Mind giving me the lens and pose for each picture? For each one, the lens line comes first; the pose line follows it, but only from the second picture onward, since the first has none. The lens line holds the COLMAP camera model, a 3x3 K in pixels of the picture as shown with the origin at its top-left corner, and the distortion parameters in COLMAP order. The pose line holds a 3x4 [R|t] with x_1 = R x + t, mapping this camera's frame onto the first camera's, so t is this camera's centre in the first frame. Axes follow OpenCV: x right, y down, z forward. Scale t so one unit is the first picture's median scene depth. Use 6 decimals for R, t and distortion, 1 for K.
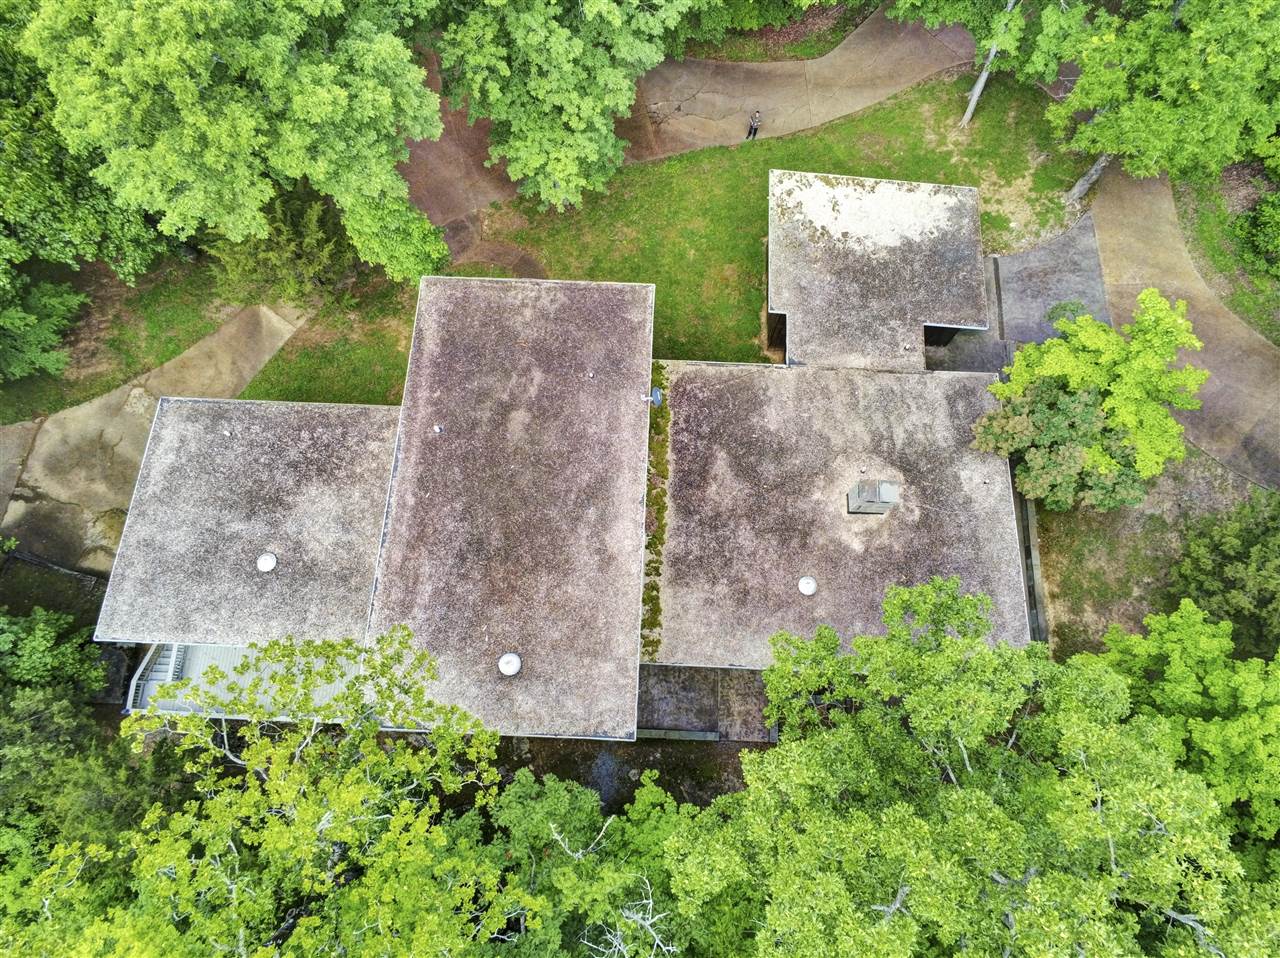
lens RADIAL K [[829.8, 0, 640.8], [0, 829.8, 477.7], [0, 0, 1]] dist [0.002936, 0.001194]
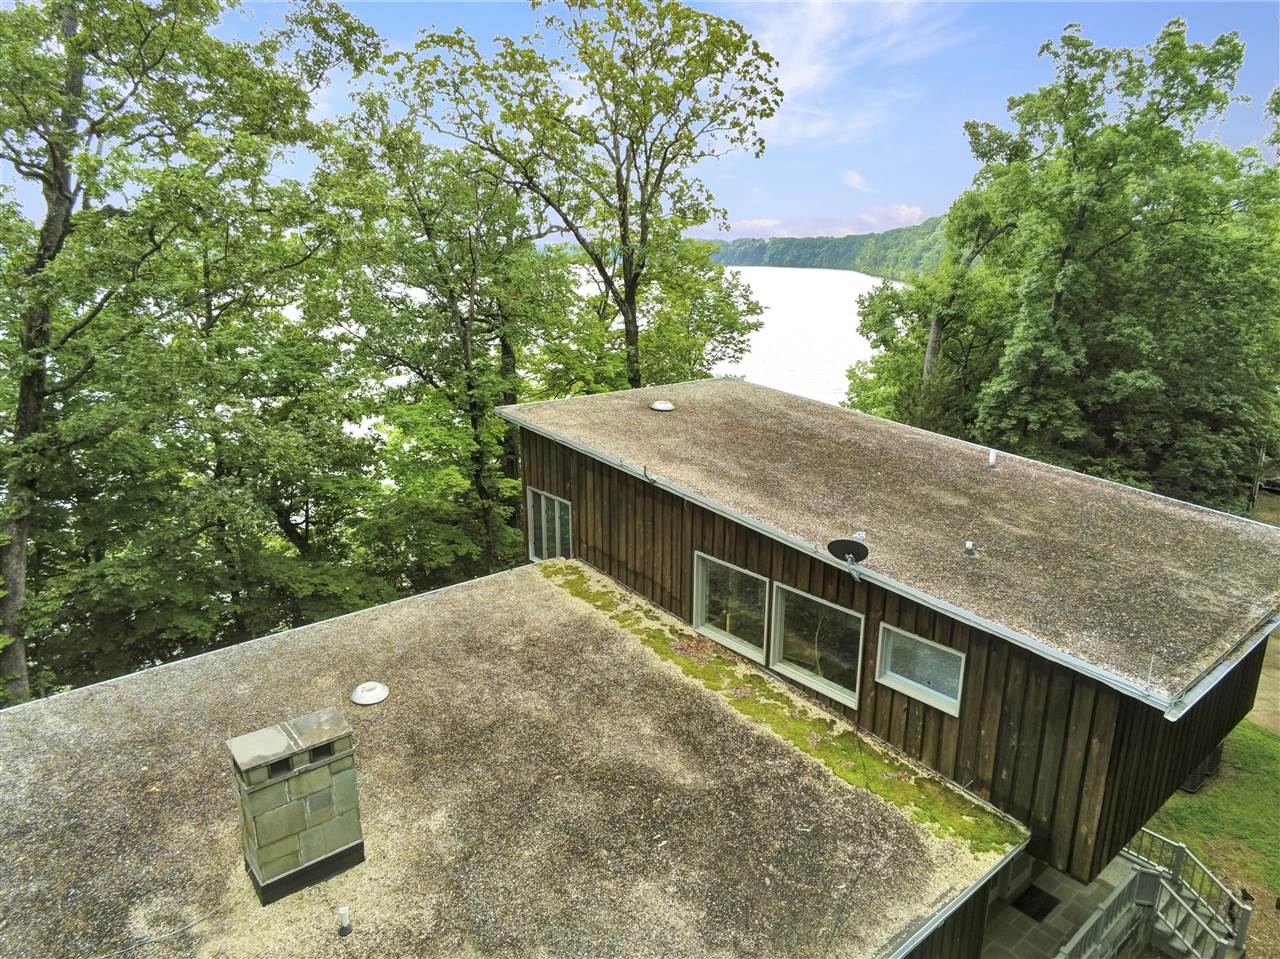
lens RADIAL K [[829.8, 0, 640.8], [0, 829.8, 478.2], [0, 0, 1]] dist [0.002936, 0.001194]
pose [[-0.739252, 0.184121, -0.647770, 0.386771], [-0.646273, 0.076434, 0.759269, -0.368996], [0.189309, 0.979927, 0.062489, 0.890457]]
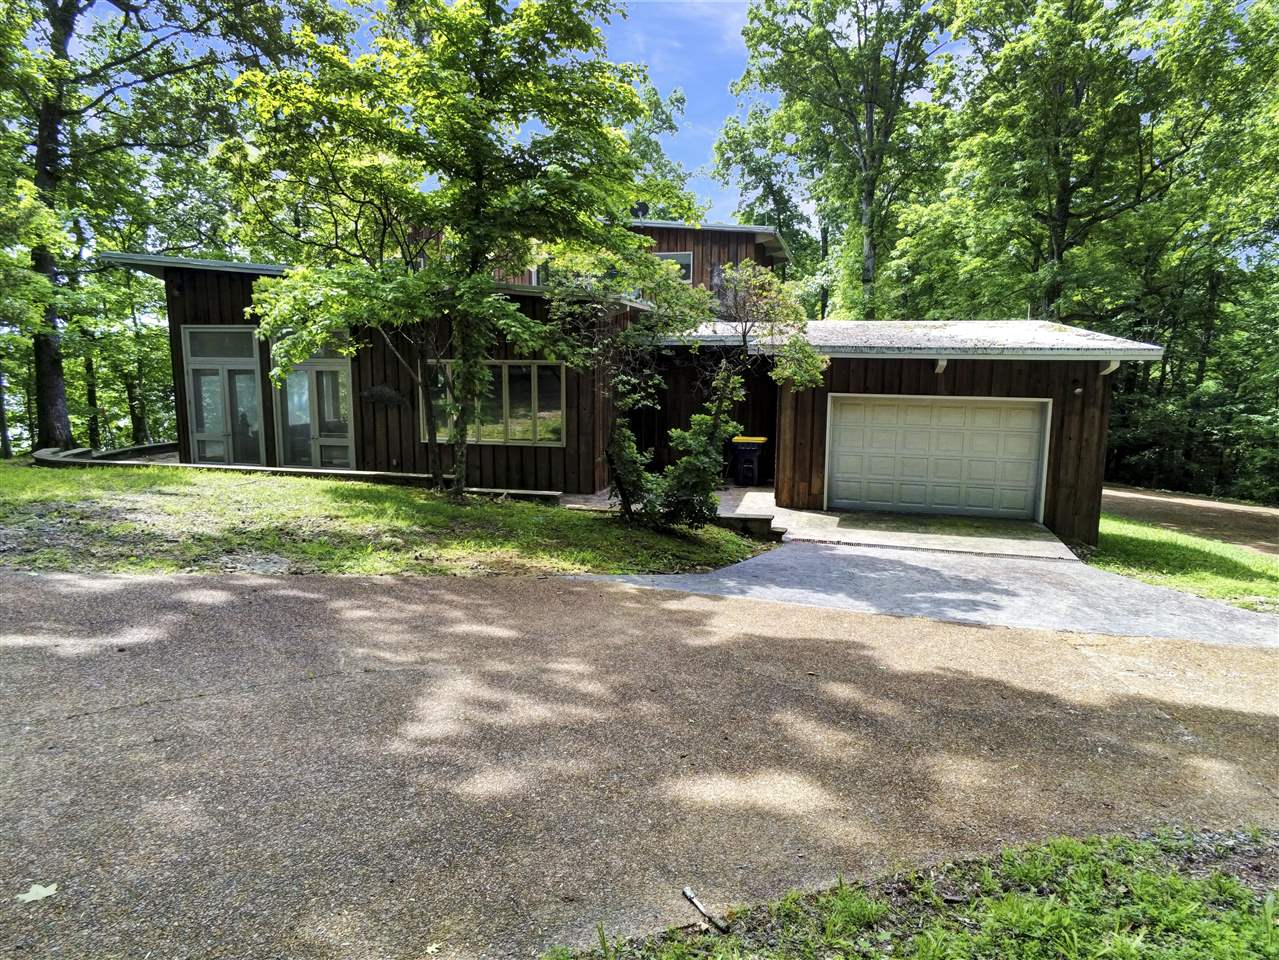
lens RADIAL K [[829.1, 0, 640.3], [0, 829.1, 478.7], [0, 0, 1]] dist [0.002936, 0.001194]
pose [[-0.197466, 0.147388, -0.969167, 1.039676], [-0.945202, 0.233584, 0.228106, -0.237175], [0.260002, 0.961101, 0.093187, 1.204304]]
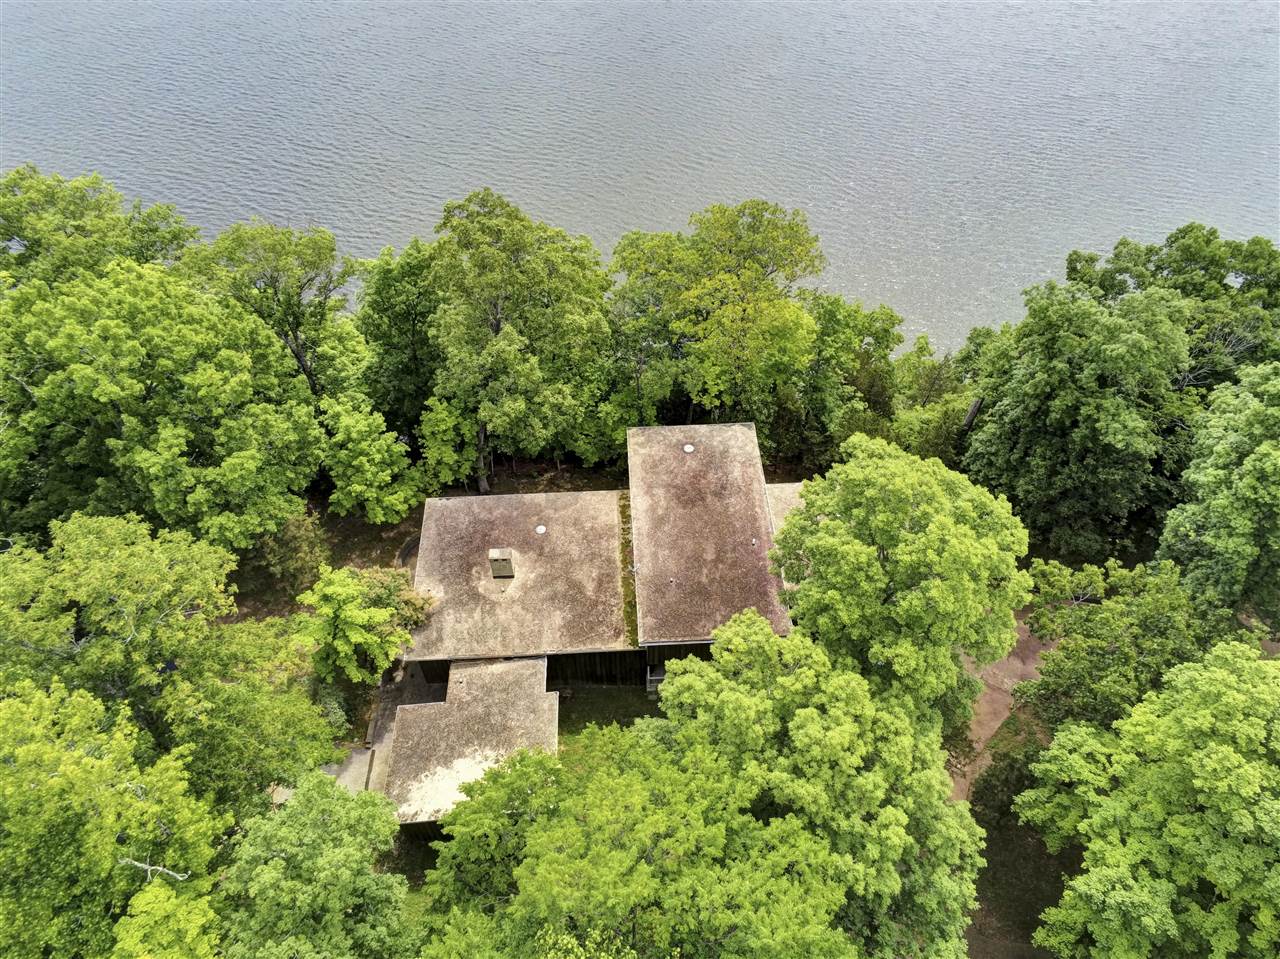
lens RADIAL K [[837.5, 0, 644.1], [0, 837.5, 475.2], [0, 0, 1]] dist [-0.001365, 0.003473]
pose [[-0.995237, 0.076979, -0.059818, 0.077603], [-0.090198, -0.494291, 0.864605, -1.448881], [0.036989, 0.865882, 0.498880, -0.012543]]
